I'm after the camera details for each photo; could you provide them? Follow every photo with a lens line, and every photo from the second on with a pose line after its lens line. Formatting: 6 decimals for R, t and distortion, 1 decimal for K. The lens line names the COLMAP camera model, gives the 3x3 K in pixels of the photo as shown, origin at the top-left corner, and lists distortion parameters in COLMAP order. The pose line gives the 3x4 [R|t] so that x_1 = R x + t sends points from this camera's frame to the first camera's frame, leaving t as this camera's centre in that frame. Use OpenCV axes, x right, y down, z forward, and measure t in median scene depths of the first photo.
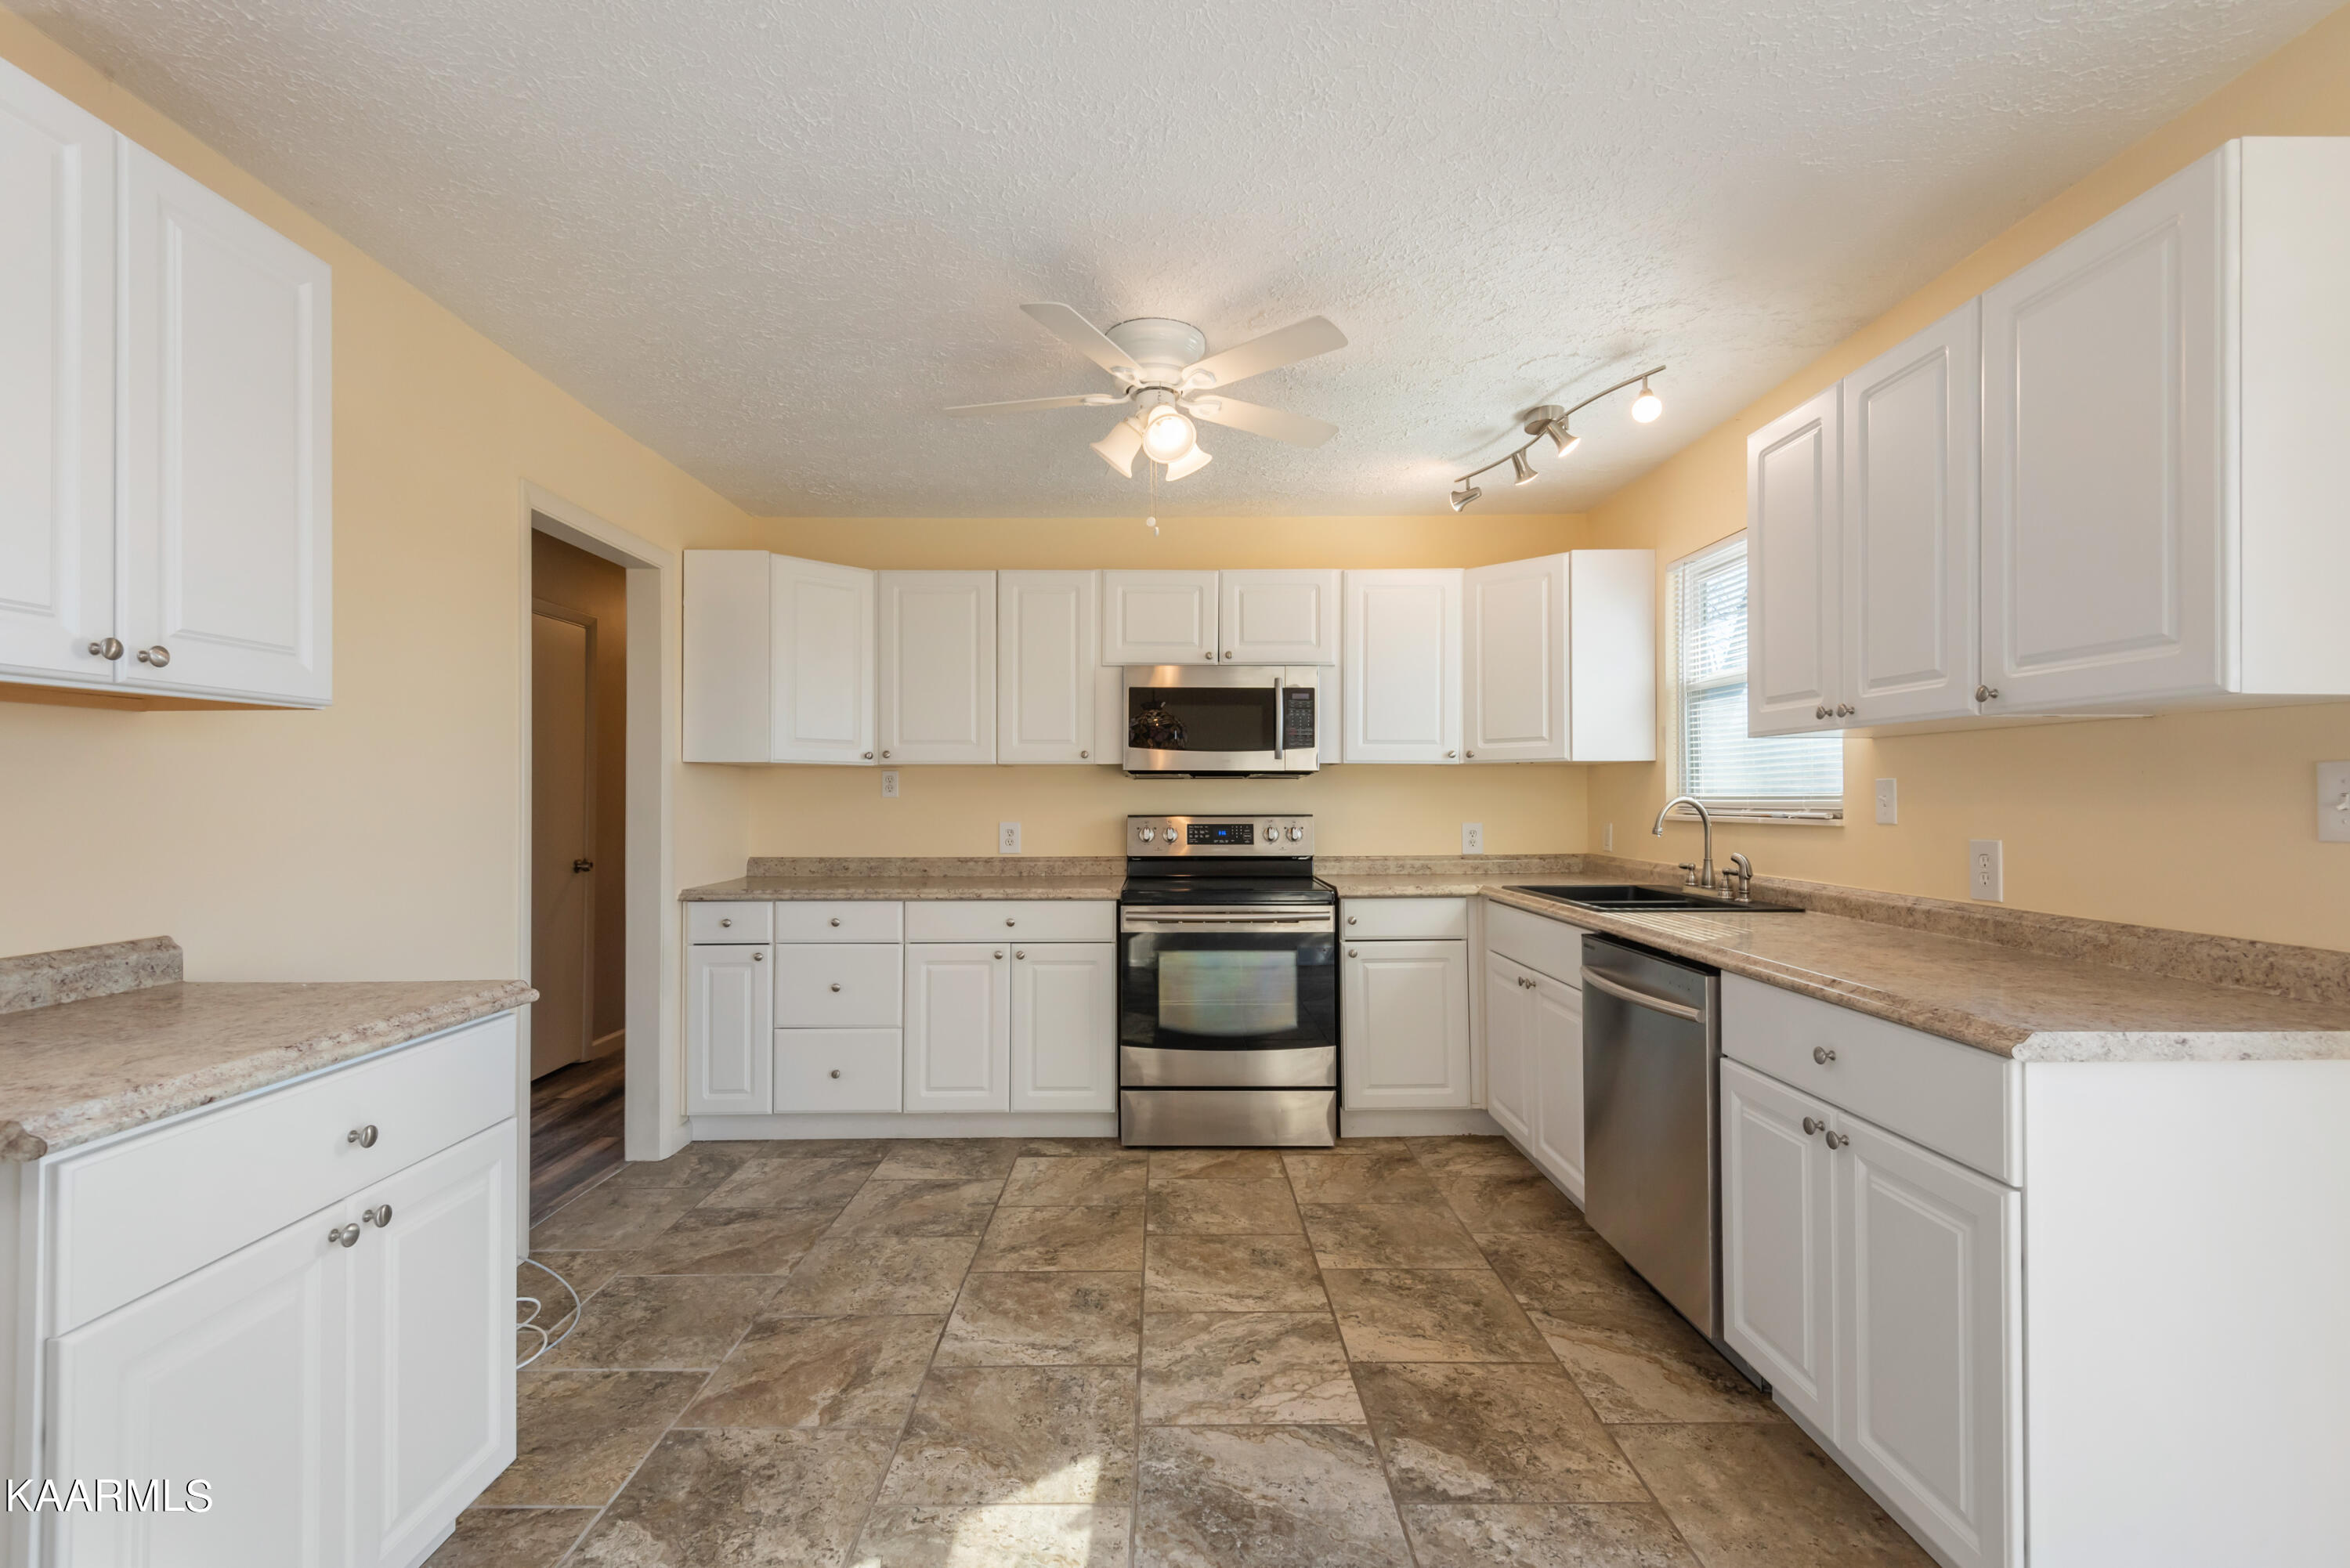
lens RADIAL K [[1071.6, 0, 1164.0], [0, 1071.6, 787.6], [0, 0, 1]] dist [0.027640, -0.013909]
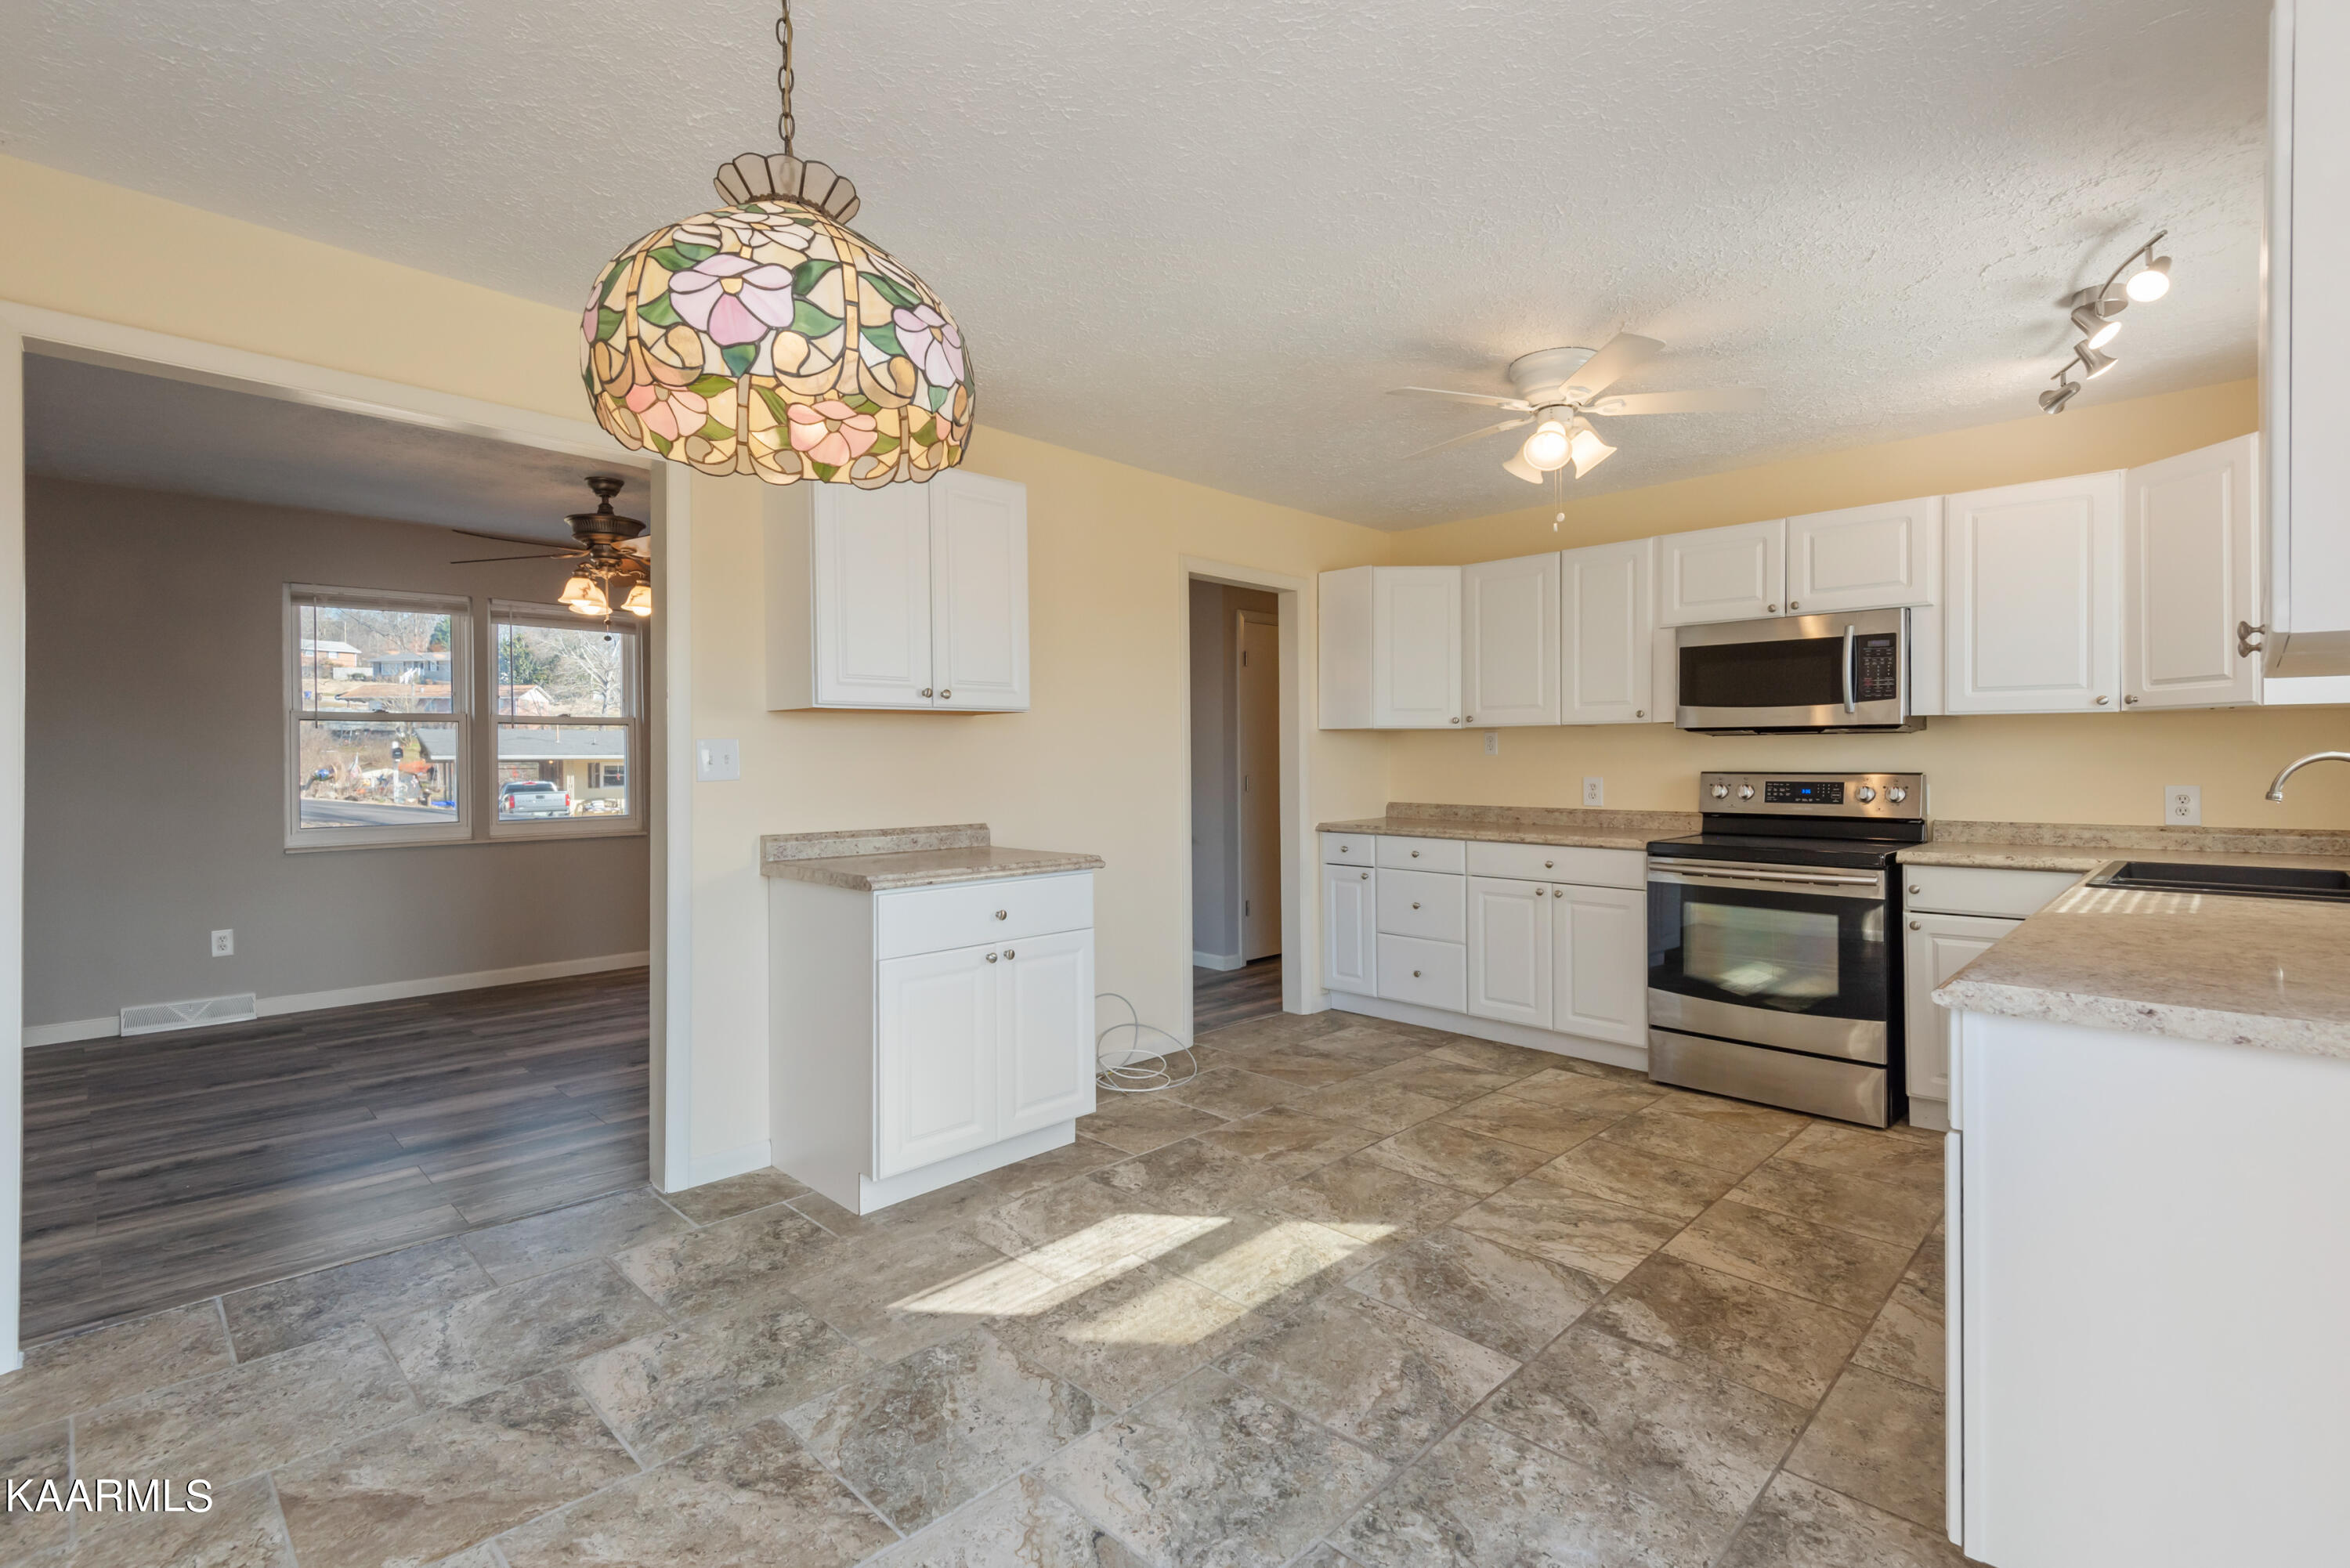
lens RADIAL K [[1071.6, 0, 1159.3], [0, 1071.6, 778.9], [0, 0, 1]] dist [0.027640, -0.013909]
pose [[0.704463, 0.013228, -0.709617, 0.529508], [0.009397, 0.999565, 0.027961, -0.001673], [0.709678, -0.026365, 0.704033, -0.139944]]
